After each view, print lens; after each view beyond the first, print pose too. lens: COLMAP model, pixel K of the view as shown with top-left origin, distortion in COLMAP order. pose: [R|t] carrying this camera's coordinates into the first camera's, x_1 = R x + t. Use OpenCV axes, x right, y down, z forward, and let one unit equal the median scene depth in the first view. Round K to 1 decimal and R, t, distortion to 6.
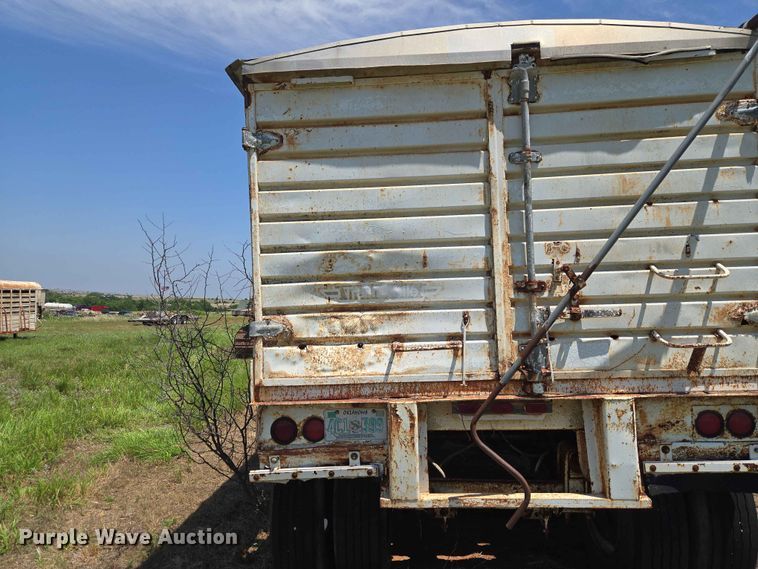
lens RADIAL K [[510.6, 0, 371.1], [0, 510.6, 289.7], [0, 0, 1]] dist [0.079655, -0.071133]
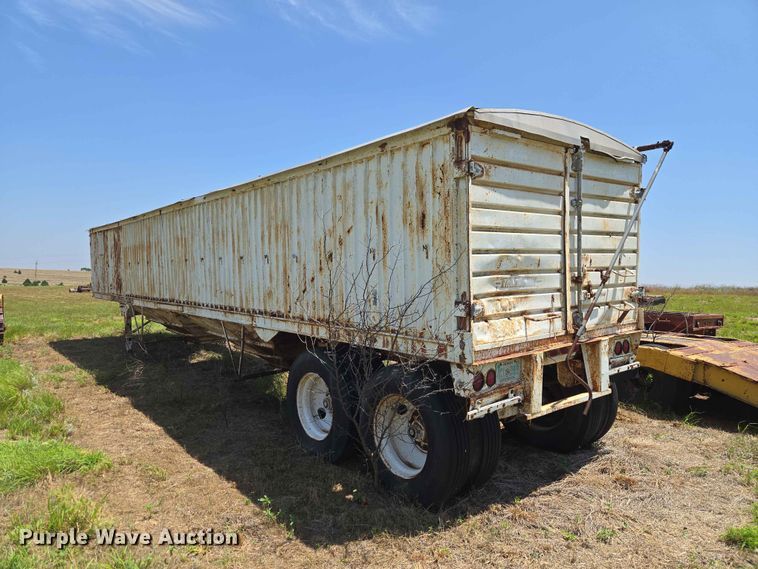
lens RADIAL K [[510.6, 0, 374.6], [0, 510.6, 290.6], [0, 0, 1]] dist [0.079655, -0.071133]
pose [[0.735465, -0.013861, 0.677421, -1.343714], [-0.029111, 0.998221, 0.052030, -0.038651], [-0.676937, -0.057987, 0.733753, 0.181939]]
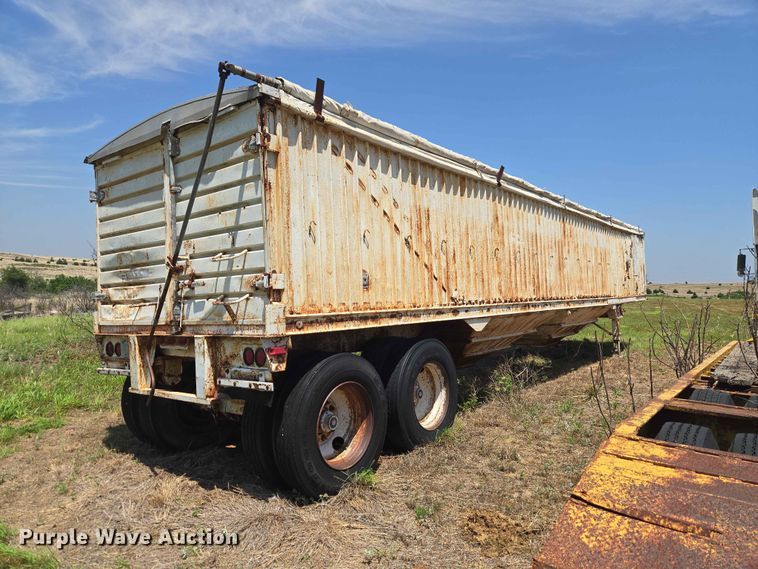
lens RADIAL K [[510.6, 0, 369.1], [0, 510.6, 289.3], [0, 0, 1]] dist [0.079655, -0.071133]
pose [[0.819268, -0.010158, -0.573321, 1.731175], [0.027753, 0.999374, 0.021951, 0.039577], [0.572739, -0.033895, 0.819037, -0.005070]]
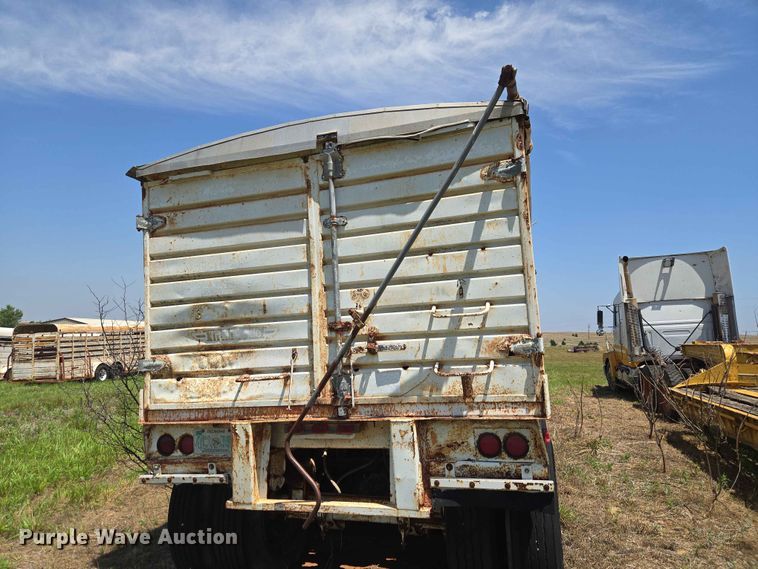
lens RADIAL K [[510.6, 0, 367.3], [0, 510.6, 288.9], [0, 0, 1]] dist [0.079655, -0.071133]
pose [[0.970329, -0.045833, -0.237404, 0.654192], [0.030341, 0.997189, -0.068503, -0.010539], [0.239876, 0.059267, 0.968993, -0.157832]]
